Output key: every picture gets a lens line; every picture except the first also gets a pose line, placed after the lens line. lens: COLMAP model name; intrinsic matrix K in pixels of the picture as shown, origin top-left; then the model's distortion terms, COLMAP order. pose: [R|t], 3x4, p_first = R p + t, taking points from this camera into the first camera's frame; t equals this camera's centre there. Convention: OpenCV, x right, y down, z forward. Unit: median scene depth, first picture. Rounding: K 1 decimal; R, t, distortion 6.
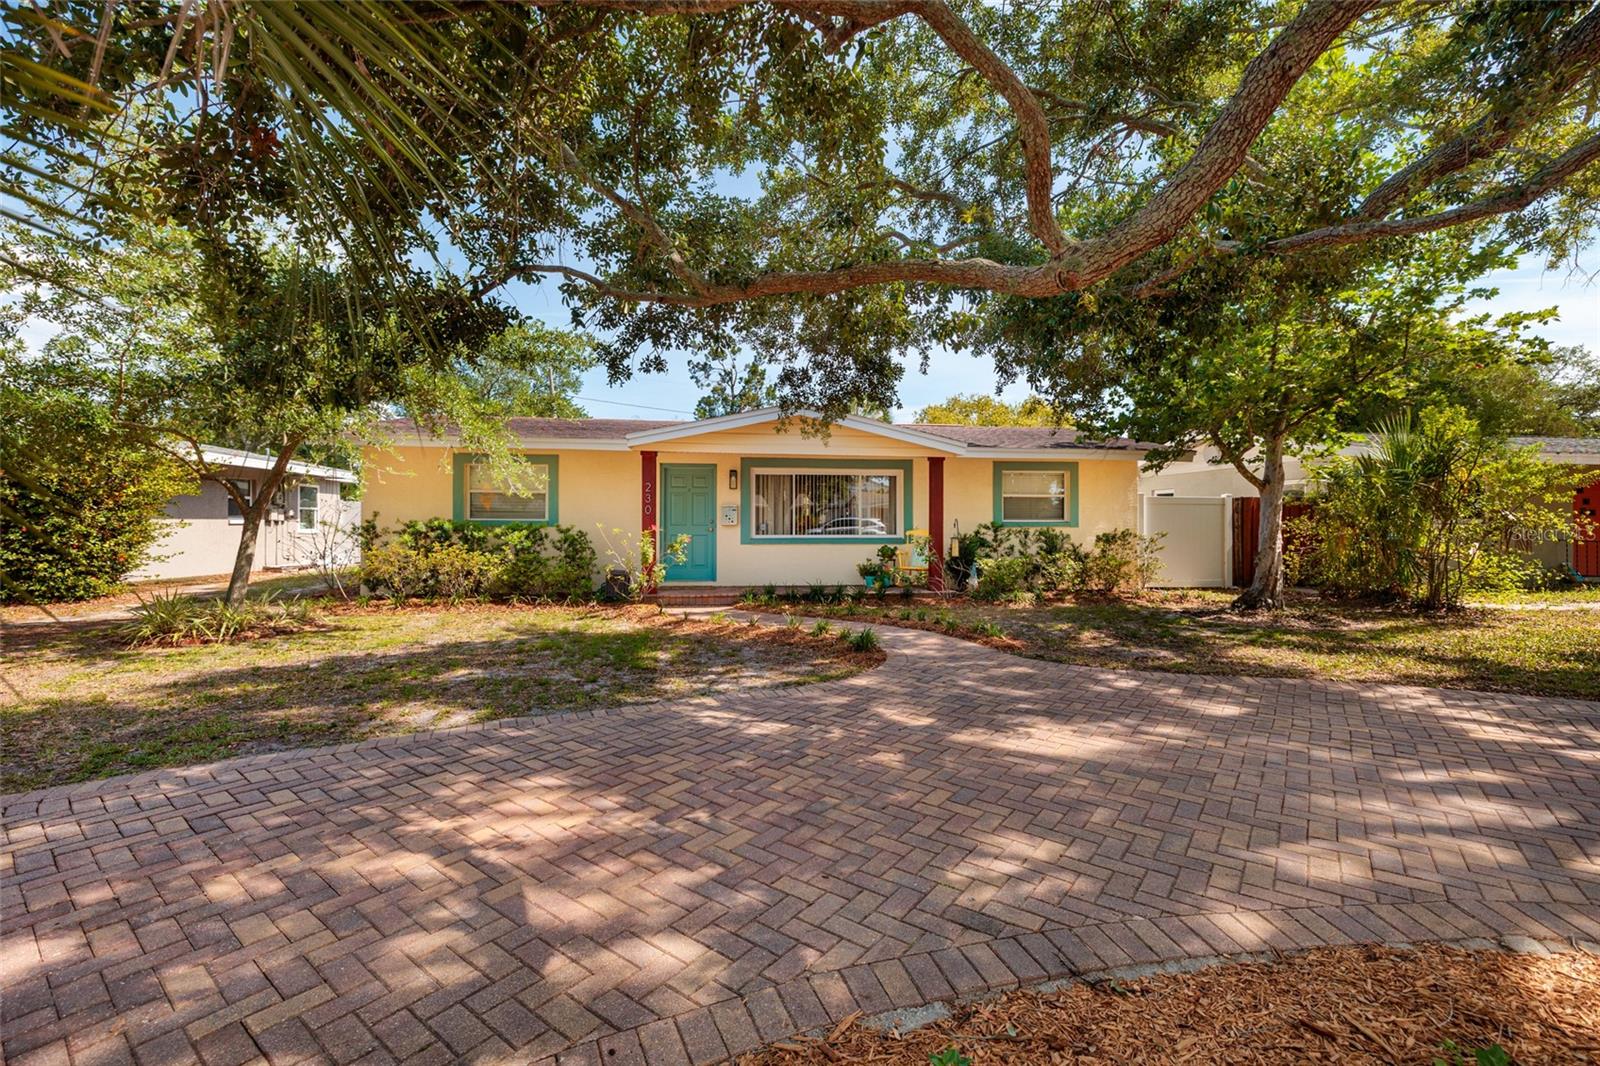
lens RADIAL K [[676.1, 0, 800.2], [0, 676.1, 526.6], [0, 0, 1]] dist [-0.000717, 0.000966]
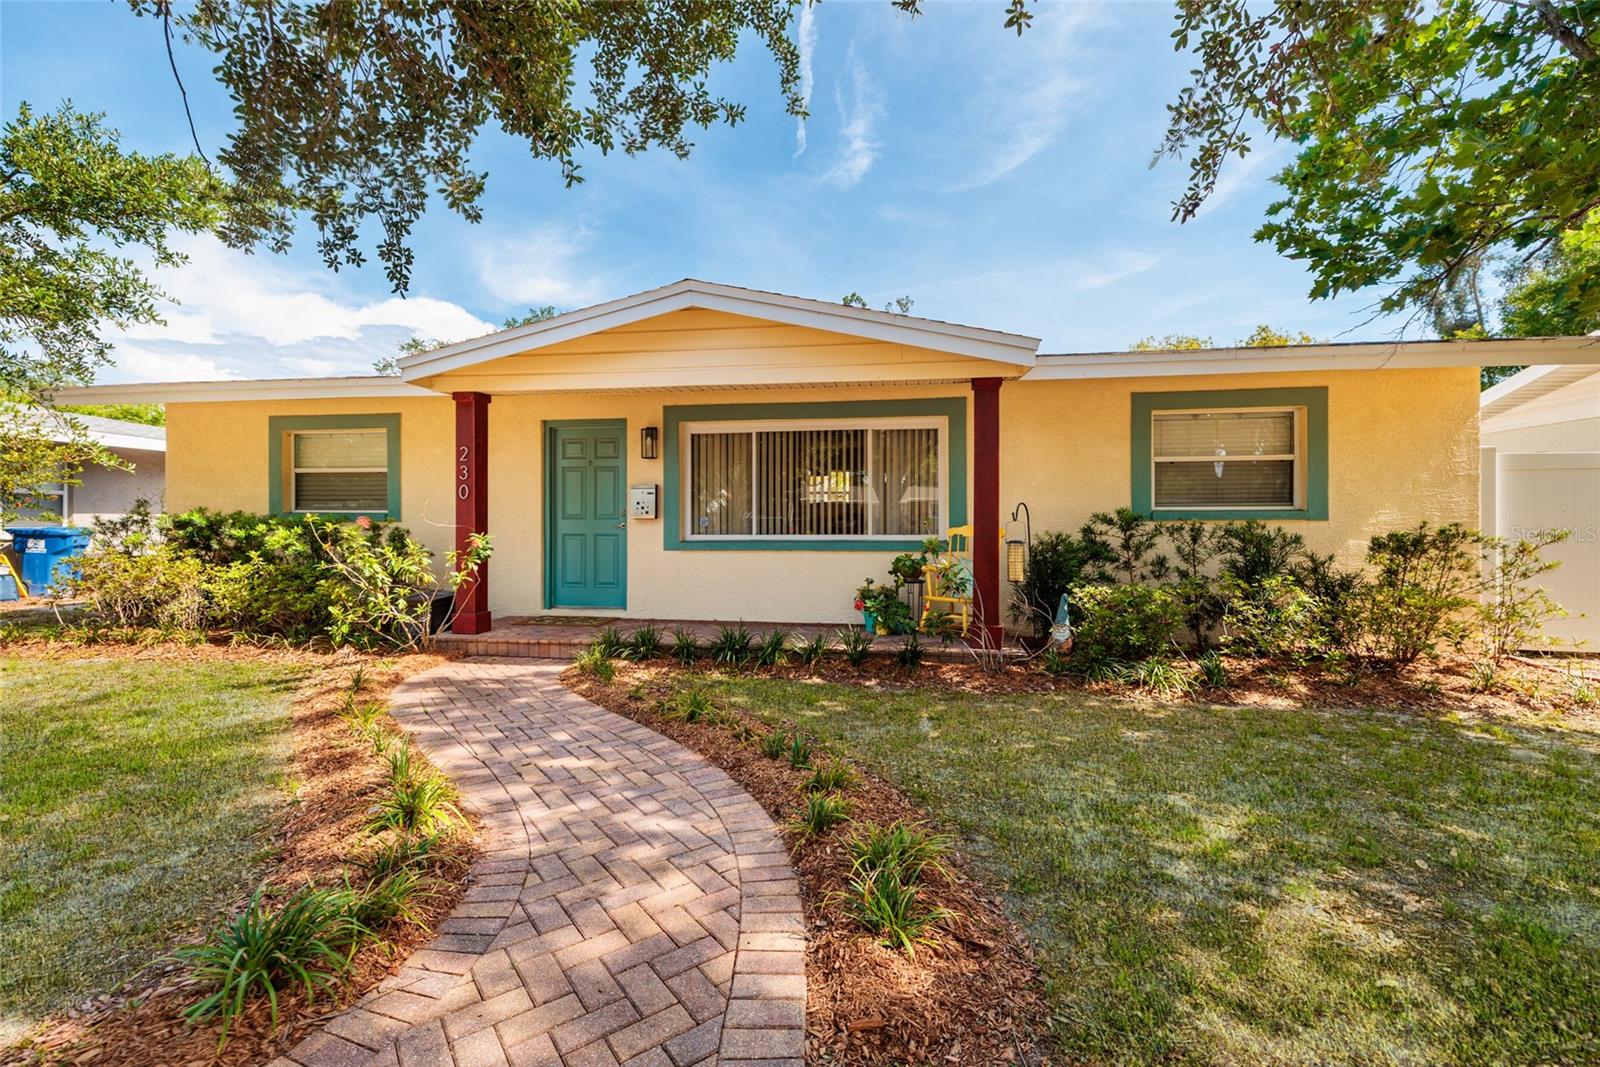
lens RADIAL K [[676.1, 0, 793.4], [0, 676.1, 530.6], [0, 0, 1]] dist [-0.000717, 0.000966]
pose [[0.957998, 0.000709, -0.286776, 0.214381], [0.000093, 0.999996, 0.002784, 0.007632], [0.286776, -0.002694, 0.957994, 0.495458]]
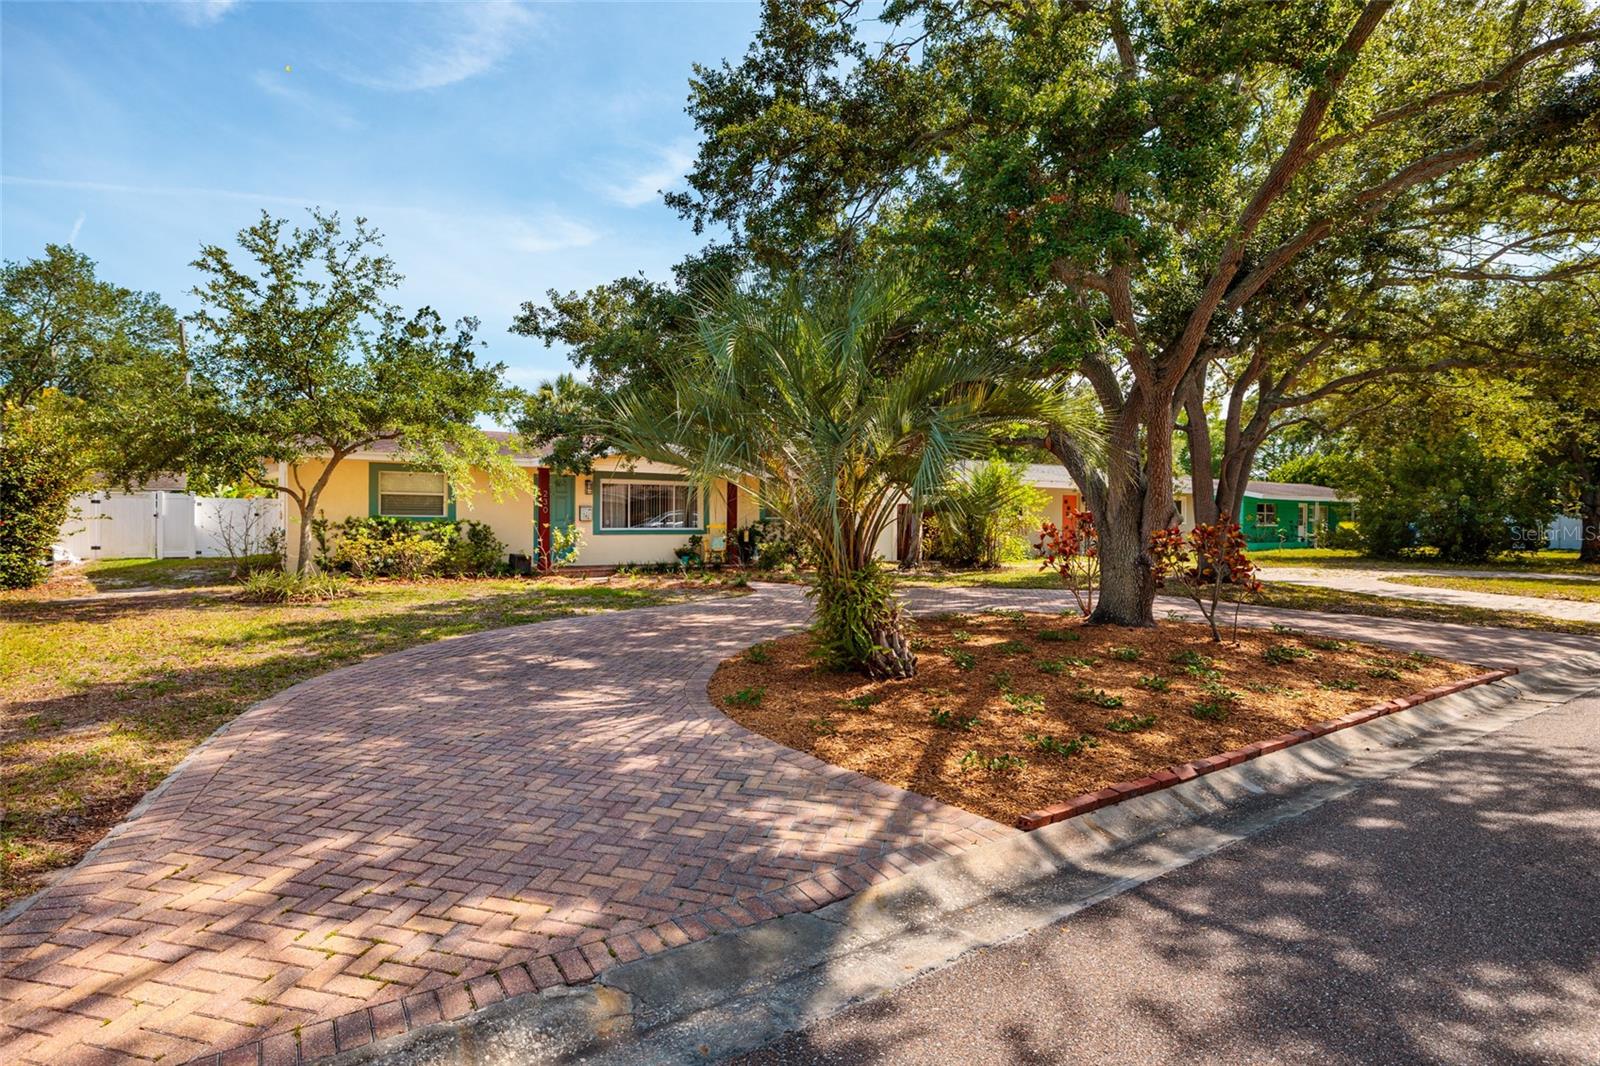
lens RADIAL K [[795.7, 0, 797.1], [0, 795.7, 529.4], [0, 0, 1]] dist [0.000358, -0.000639]
pose [[0.900228, -0.001690, 0.435415, -0.453023], [-0.004008, 0.999918, 0.012167, -0.006367], [-0.435400, -0.012698, 0.900148, -0.678427]]
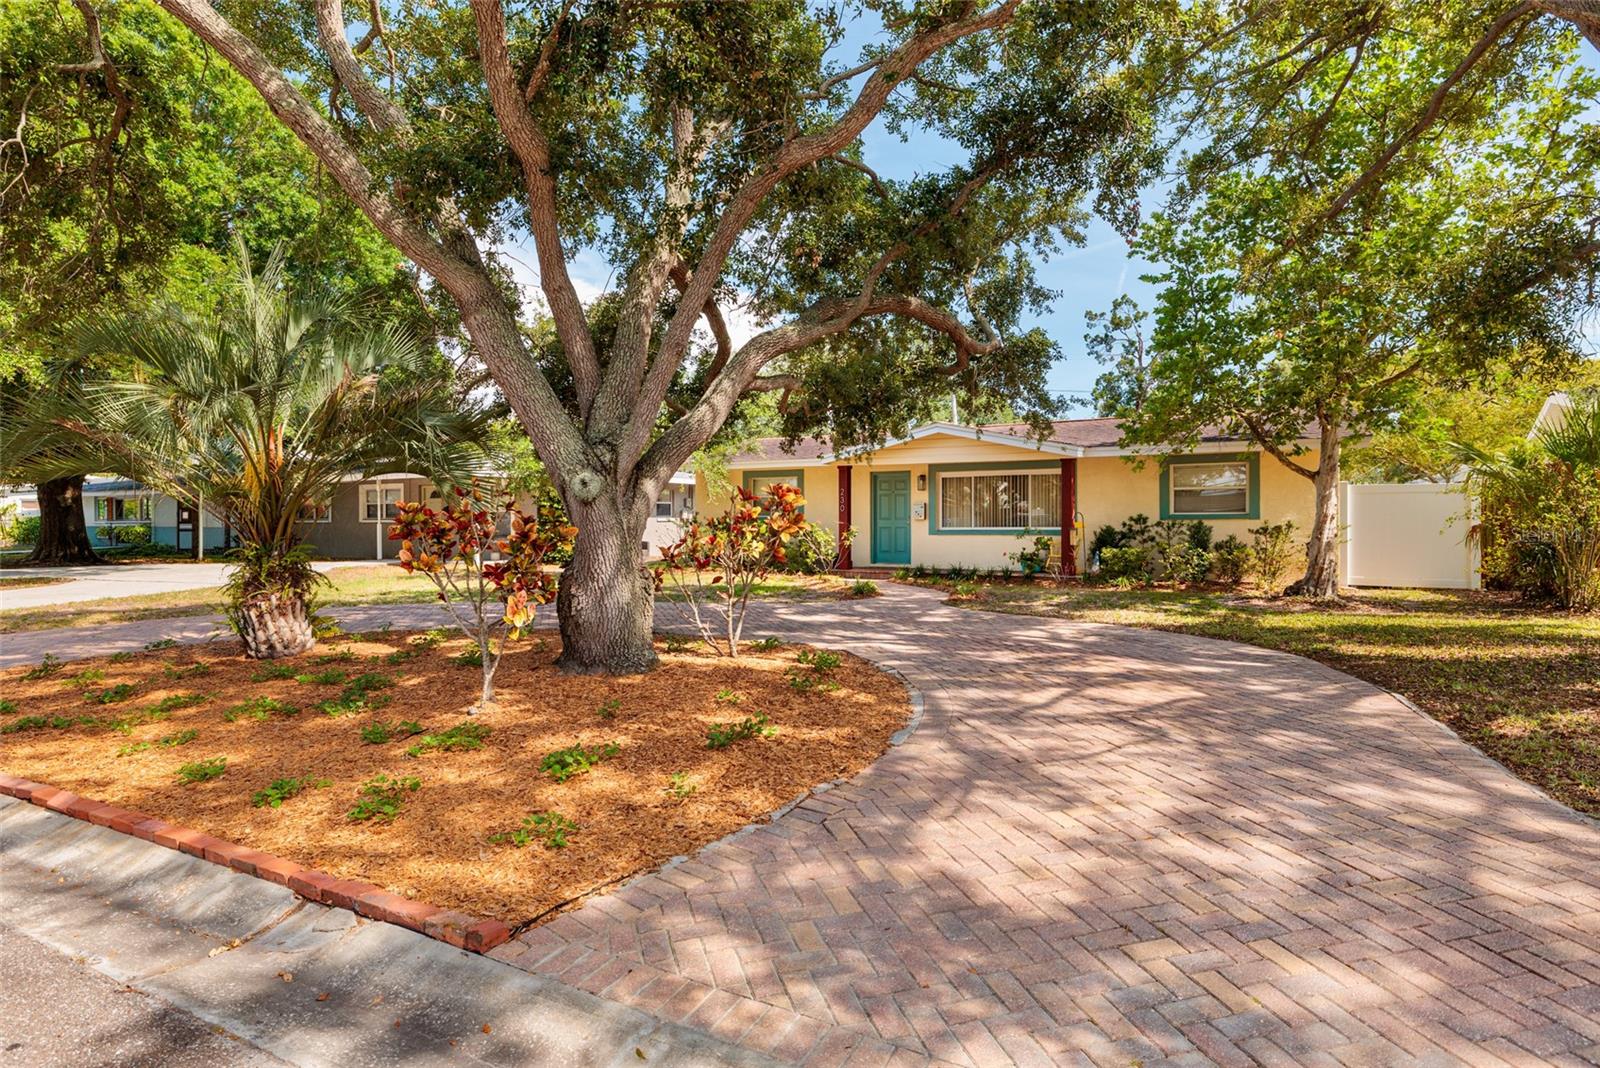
lens RADIAL K [[863.6, 0, 803.9], [0, 863.6, 527.2], [0, 0, 1]] dist [0.001738, -0.000030]
pose [[0.806880, 0.000276, -0.590715, 0.722536], [0.001202, 0.999997, 0.002109, 0.009543], [0.590714, -0.002412, 0.806877, -0.448062]]
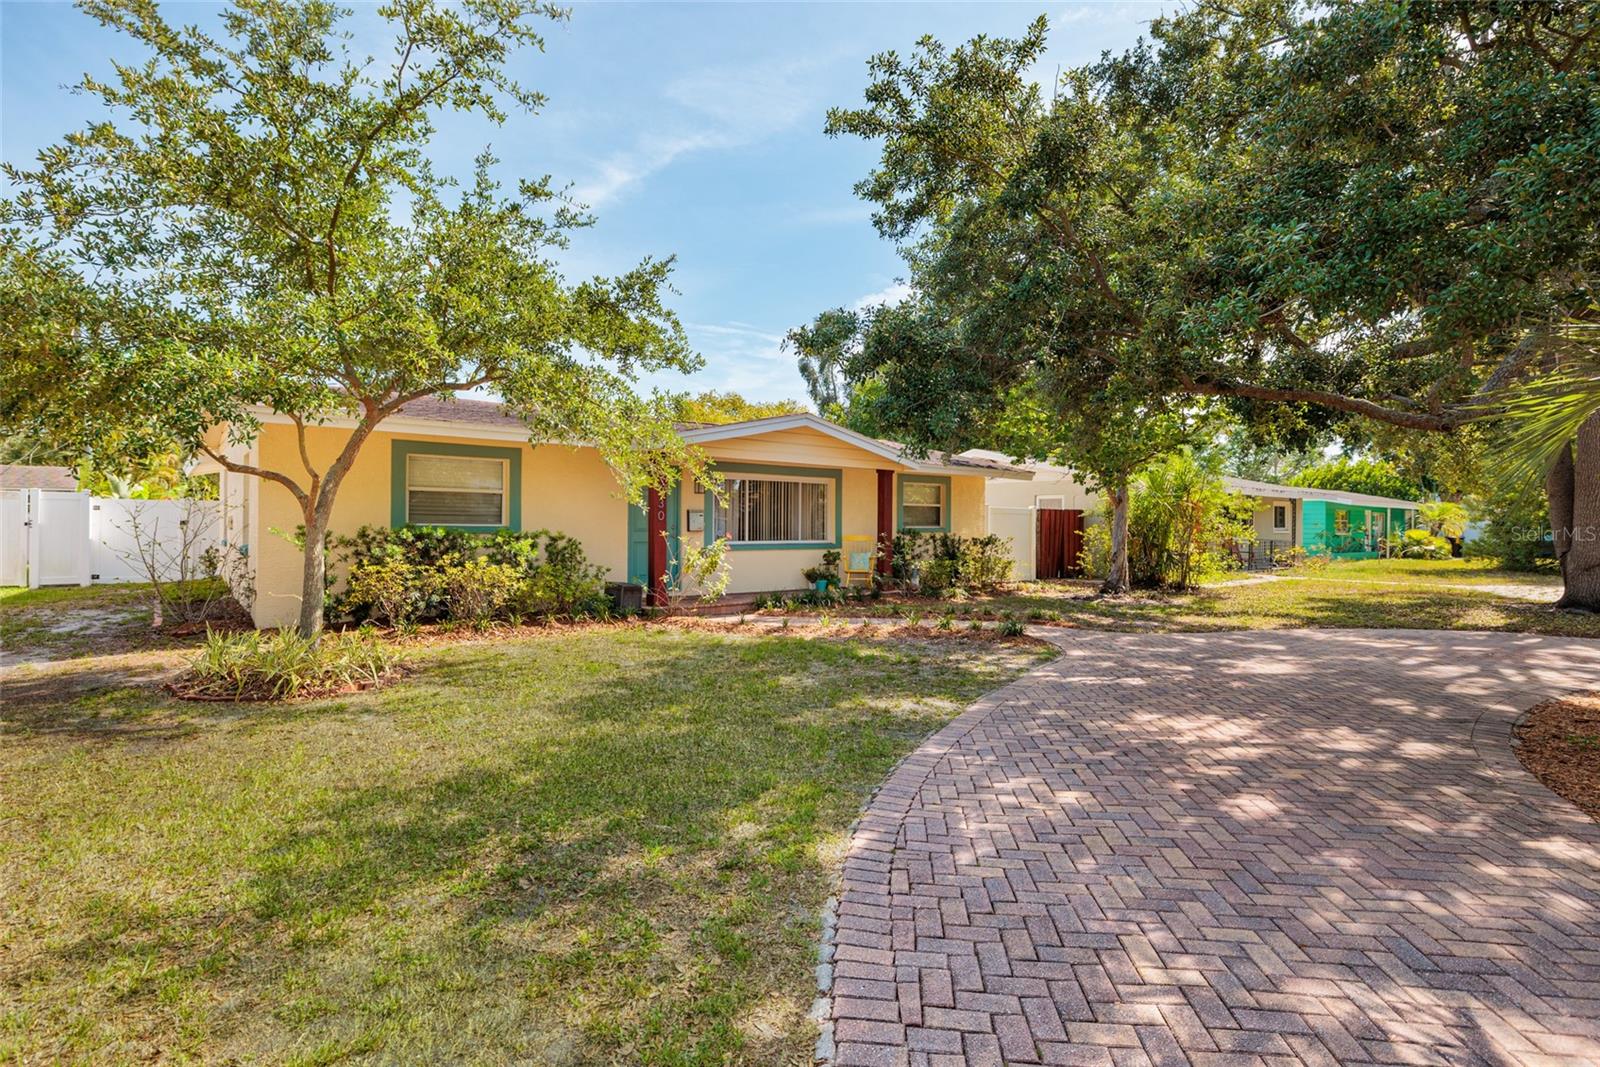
lens RADIAL K [[773.0, 0, 803.5], [0, 773.0, 533.0], [0, 0, 1]] dist [0.000873, 0.001535]
pose [[0.853651, -0.001441, 0.520843, -0.587283], [-0.002587, 0.999972, 0.007008, -0.008620], [-0.520839, -0.007330, 0.853624, -0.009923]]
